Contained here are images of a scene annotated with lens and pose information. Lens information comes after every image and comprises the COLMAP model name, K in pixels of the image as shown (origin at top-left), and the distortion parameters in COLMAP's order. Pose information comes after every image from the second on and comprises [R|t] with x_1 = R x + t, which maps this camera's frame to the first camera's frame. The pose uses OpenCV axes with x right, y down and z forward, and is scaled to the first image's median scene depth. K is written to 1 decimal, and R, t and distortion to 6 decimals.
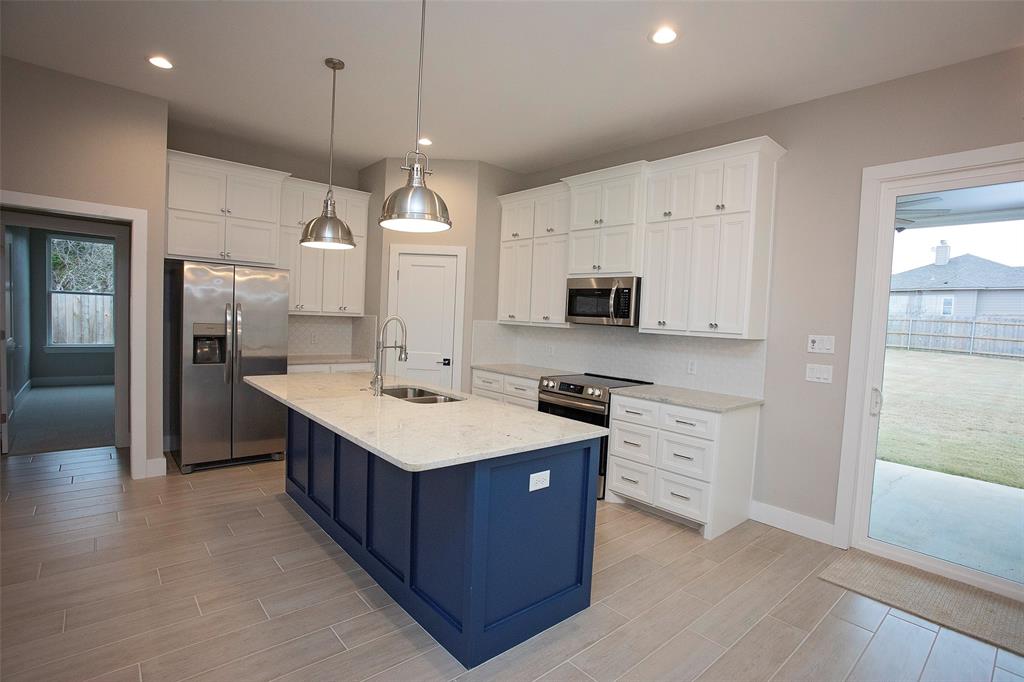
lens RADIAL K [[501.4, 0, 509.7], [0, 501.4, 345.7], [0, 0, 1]] dist [-0.065820, 0.027779]
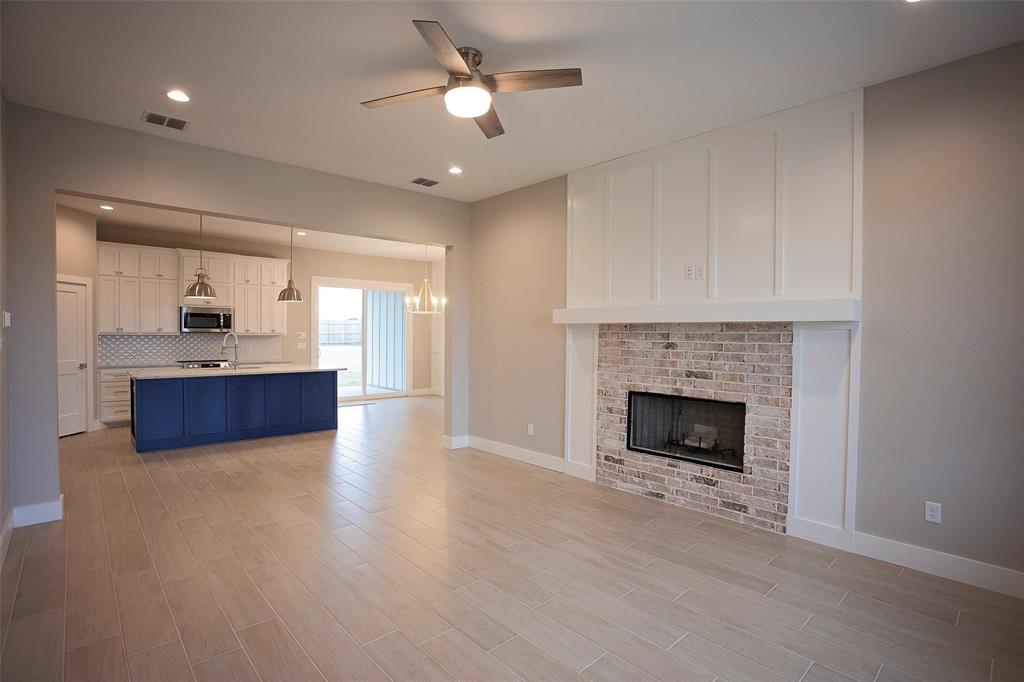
lens RADIAL K [[501.4, 0, 509.7], [0, 501.4, 345.7], [0, 0, 1]] dist [-0.065820, 0.027779]
pose [[-0.032677, -0.073864, 0.996733, -1.802235], [0.043340, 0.996223, 0.075247, -0.086343], [-0.998526, 0.045657, -0.029352, -0.082002]]
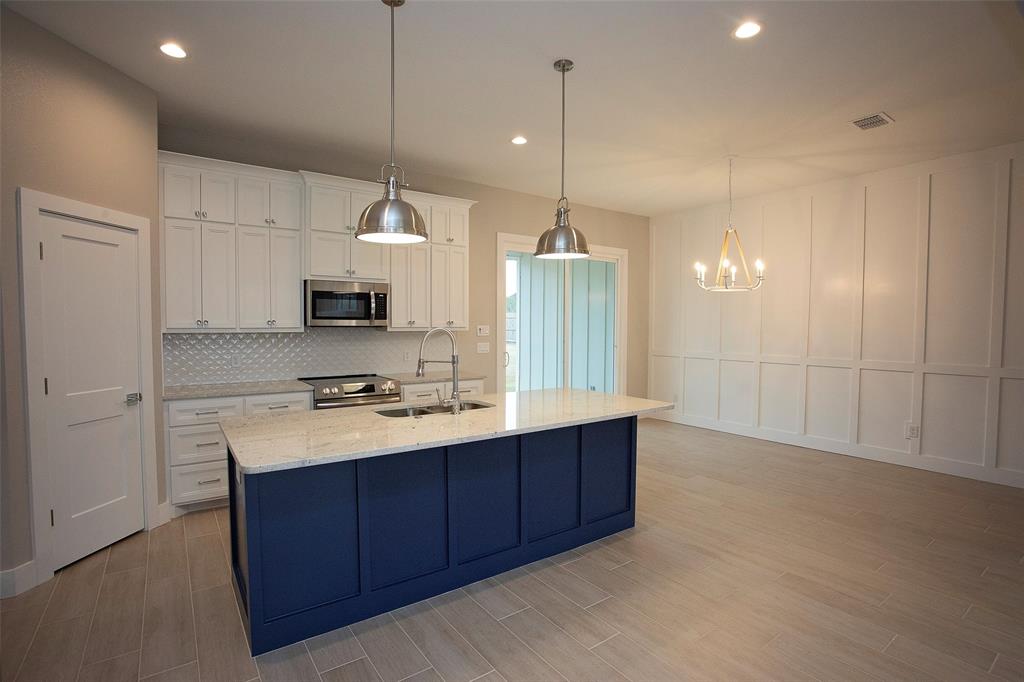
lens RADIAL K [[501.4, 0, 509.7], [0, 501.4, 345.7], [0, 0, 1]] dist [-0.065820, 0.027779]
pose [[0.087175, -0.088672, 0.992239, -0.881189], [0.058746, 0.994755, 0.083736, -0.073826], [-0.994459, 0.050991, 0.091927, 0.606203]]
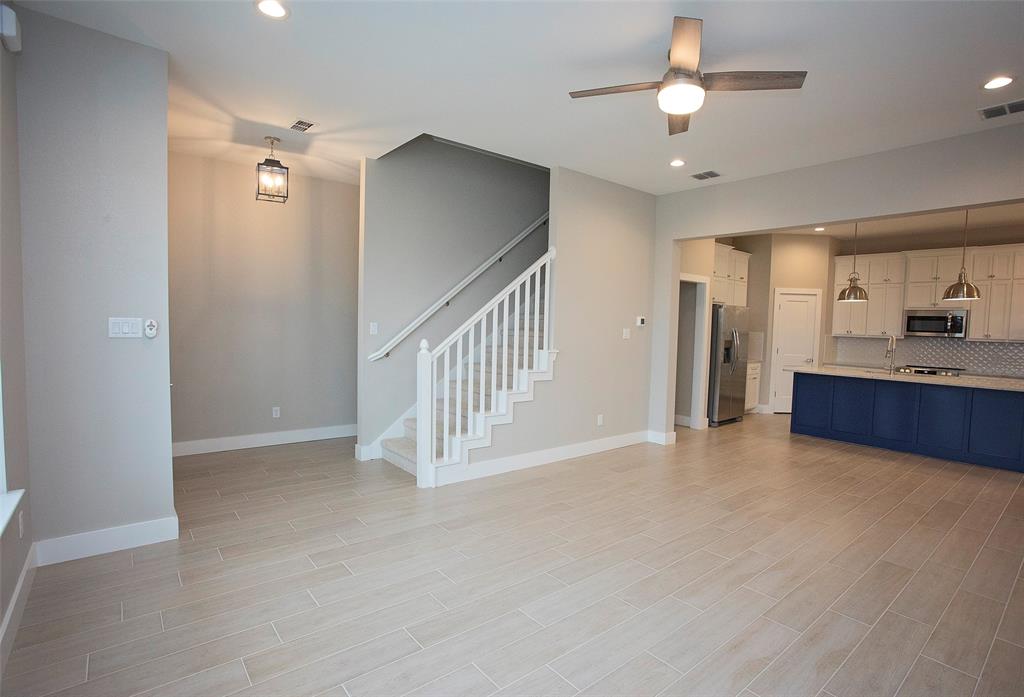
lens RADIAL K [[504.0, 0, 548.6], [0, 504.0, 345.0], [0, 0, 1]] dist [-0.062149, 0.043858]
pose [[0.999797, -0.020012, -0.002297, -1.233380], [0.019984, 0.999733, -0.011609, -0.020888], [0.002529, 0.011561, 0.999930, -0.771531]]
